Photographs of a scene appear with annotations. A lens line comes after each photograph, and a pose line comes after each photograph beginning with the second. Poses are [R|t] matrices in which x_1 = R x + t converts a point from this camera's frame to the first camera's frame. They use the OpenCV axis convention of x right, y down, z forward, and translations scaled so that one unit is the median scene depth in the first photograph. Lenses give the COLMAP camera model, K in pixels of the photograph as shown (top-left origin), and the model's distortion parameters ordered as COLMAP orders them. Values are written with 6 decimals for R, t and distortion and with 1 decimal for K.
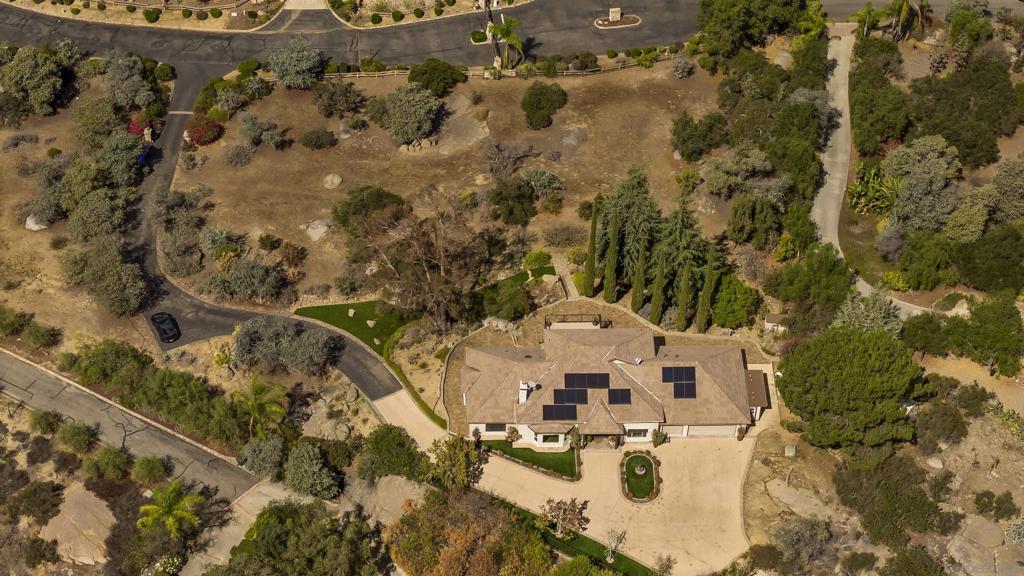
lens RADIAL K [[2028.6, 0, 512.0], [0, 2028.6, 288.0], [0, 0, 1]] dist [-0.040673, -0.117459]
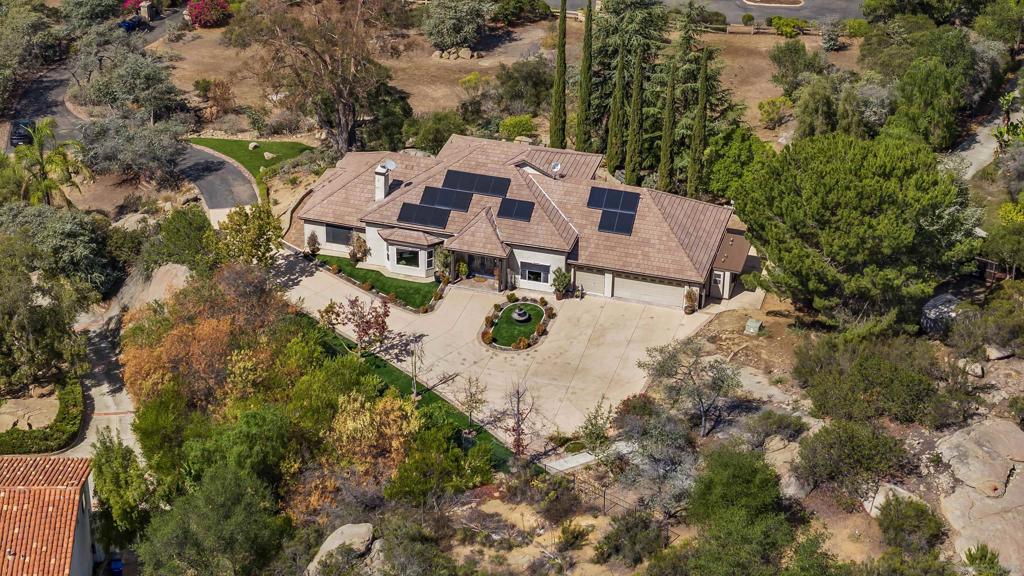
lens RADIAL K [[2028.6, 0, 512.0], [0, 2028.6, 288.0], [0, 0, 1]] dist [-0.040673, -0.117459]
pose [[0.955281, 0.149610, -0.255058, 0.225506], [-0.212612, 0.946996, -0.240823, 0.238549], [0.205510, 0.284282, 0.936456, 0.376937]]
